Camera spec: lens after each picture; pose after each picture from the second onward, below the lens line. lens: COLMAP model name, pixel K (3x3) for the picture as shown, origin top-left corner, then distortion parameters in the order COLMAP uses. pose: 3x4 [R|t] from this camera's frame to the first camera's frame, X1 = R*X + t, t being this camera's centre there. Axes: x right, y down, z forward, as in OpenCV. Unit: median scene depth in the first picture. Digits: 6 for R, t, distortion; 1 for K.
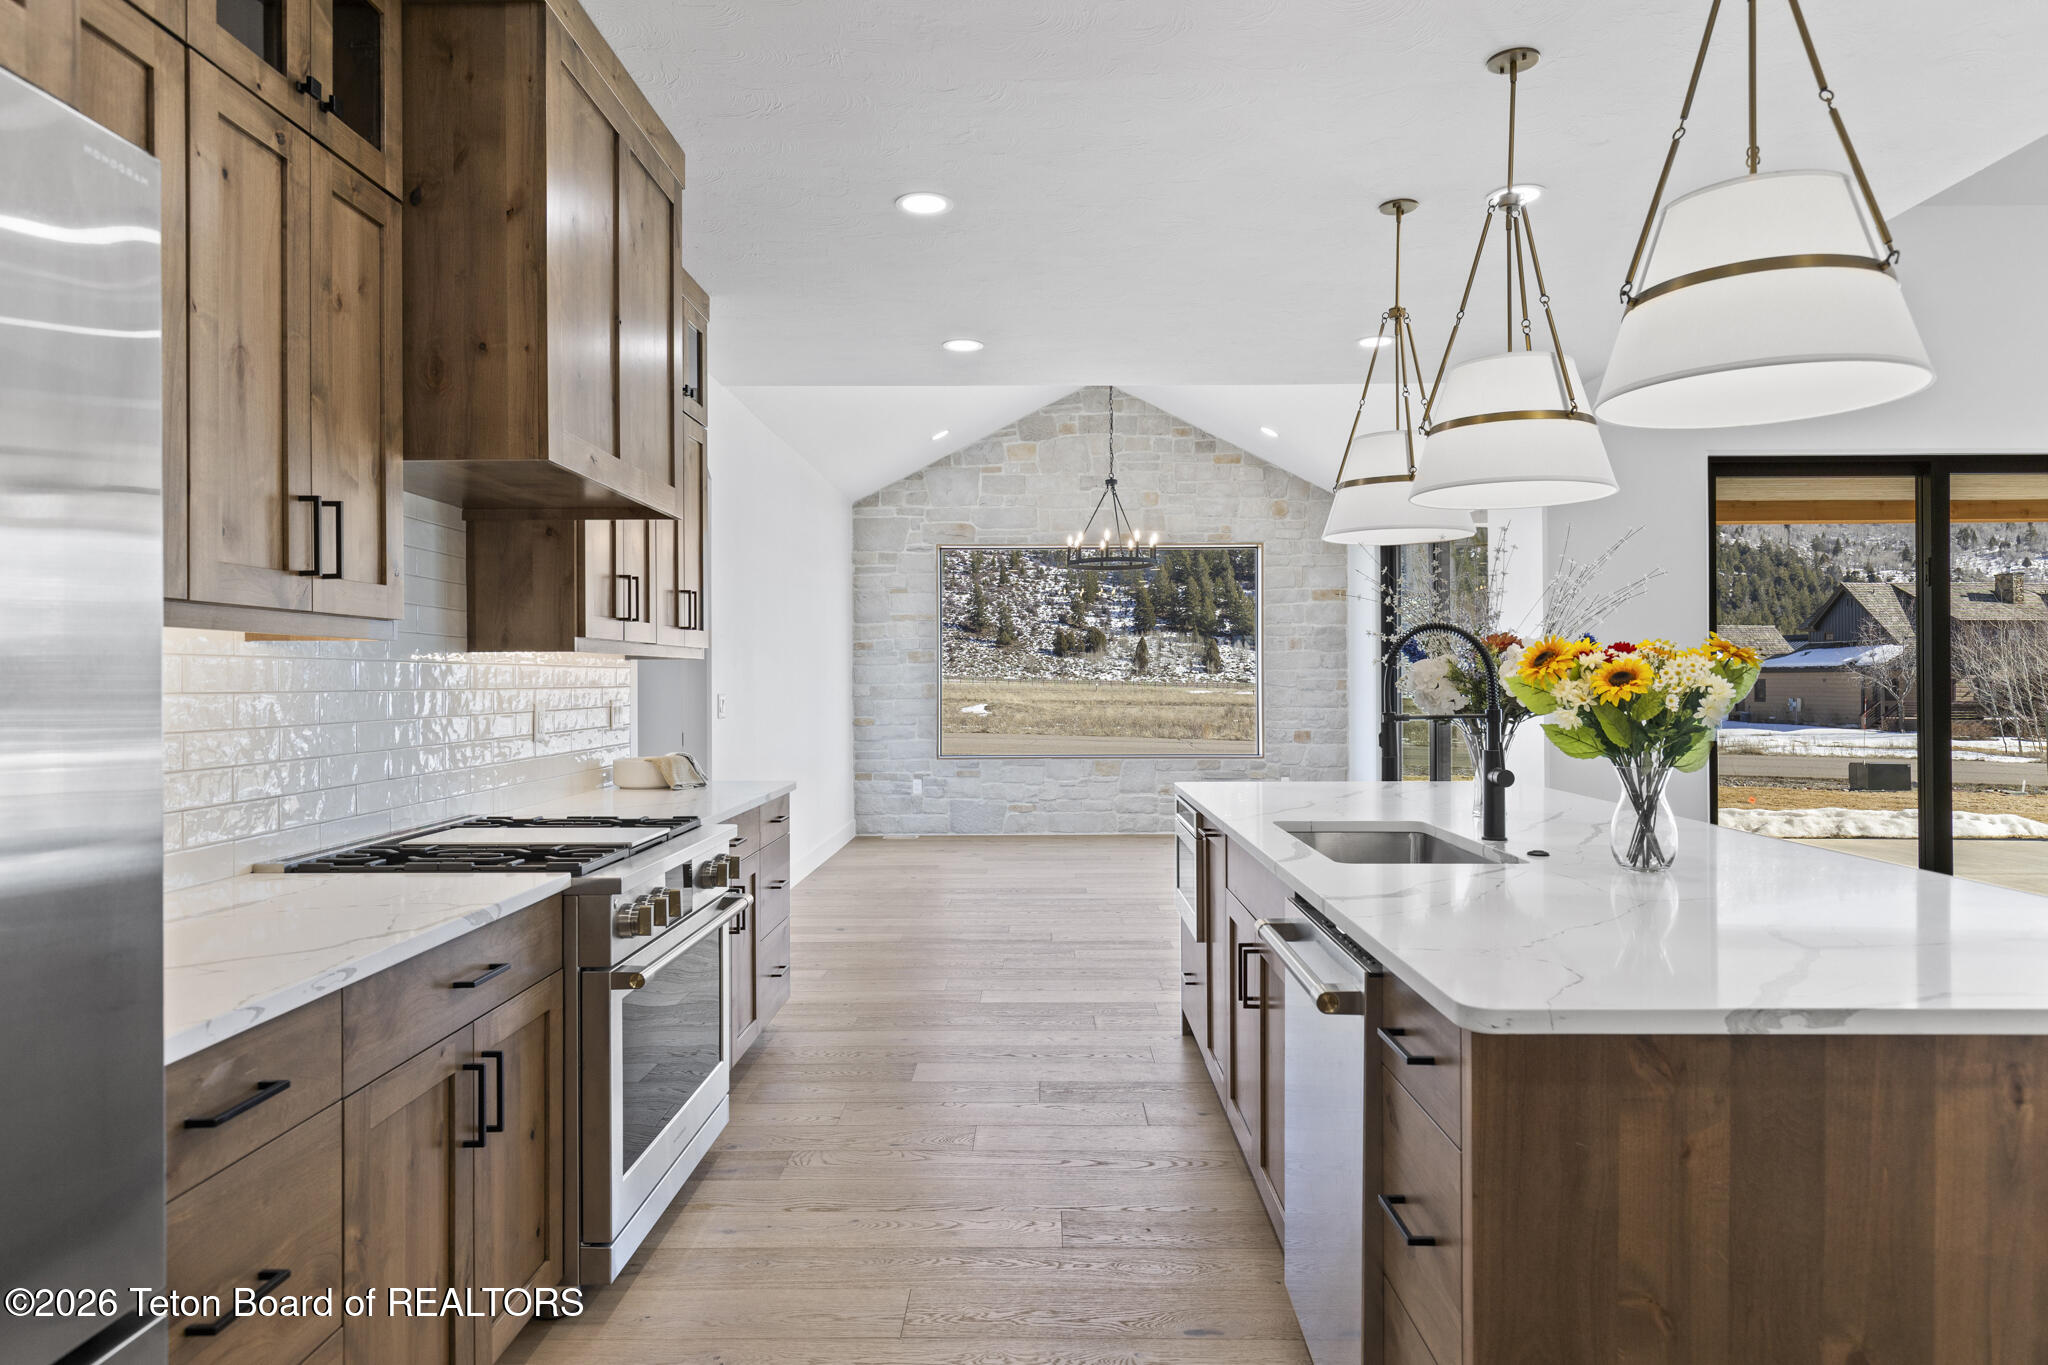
lens RADIAL K [[1220.1, 0, 1032.0], [0, 1220.1, 674.7], [0, 0, 1]] dist [0.000832, -0.001072]
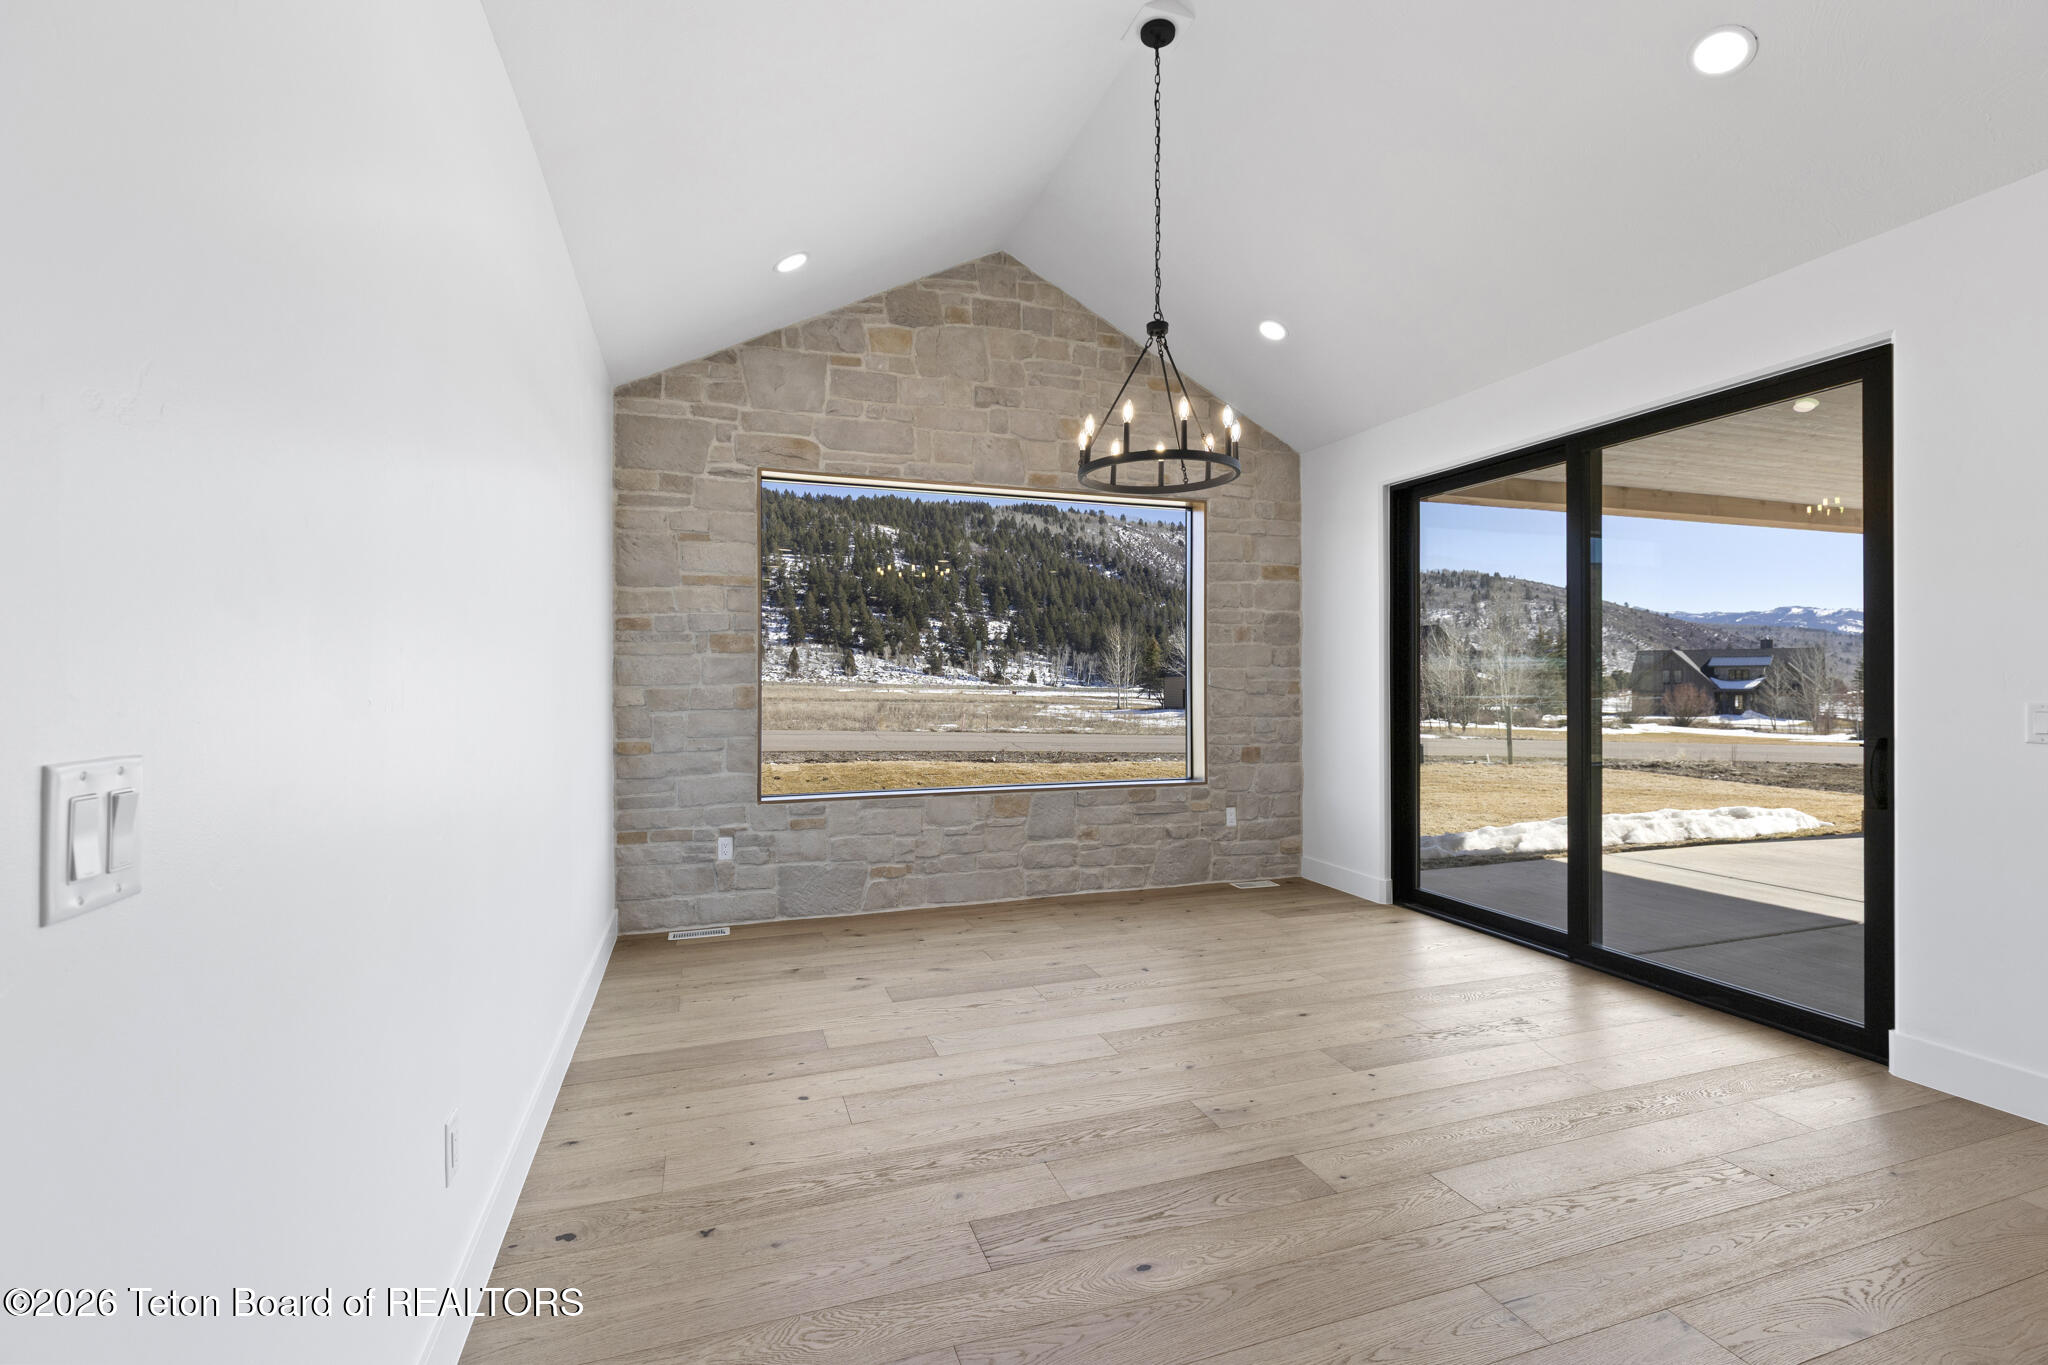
lens RADIAL K [[930.6, 0, 1042.1], [0, 930.6, 677.7], [0, 0, 1]] dist [0.003112, 0.000004]
pose [[0.940221, 0.003858, 0.340542, -0.104778], [-0.004075, 0.999992, -0.000078, 0.002695], [-0.340539, -0.001314, 0.940229, 0.493709]]
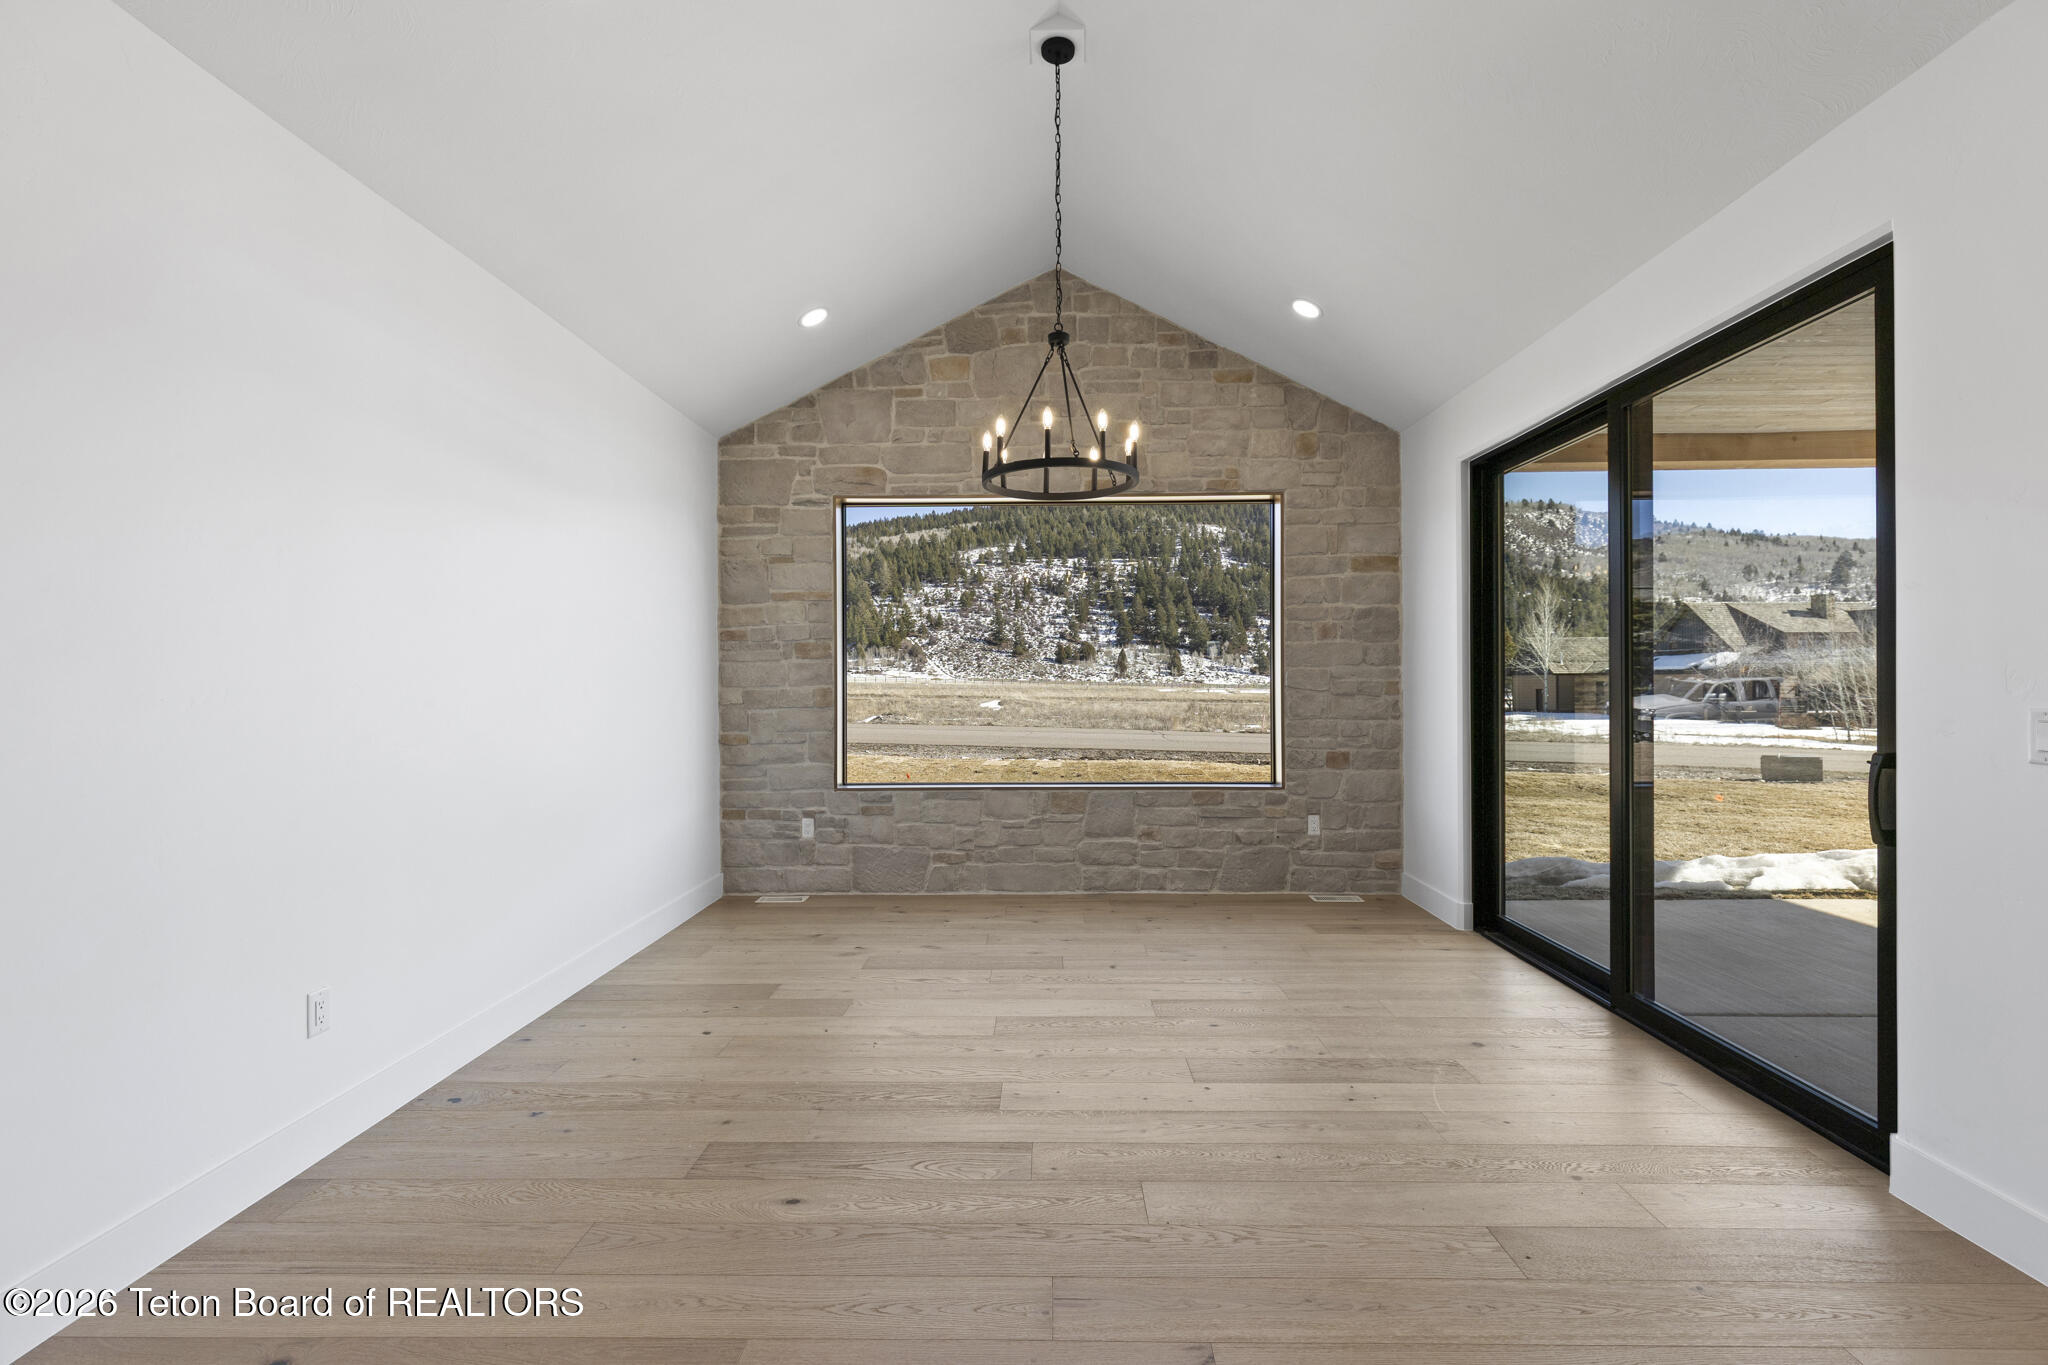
lens RADIAL K [[927.7, 0, 1024.0], [0, 927.7, 682.5], [0, 0, 1]] dist [0.003663, -0.000306]
pose [[0.999876, -0.001140, -0.015707, 0.044411], [0.001227, 0.999984, 0.005536, 0.001742], [0.015700, -0.005555, 0.999861, 0.449739]]
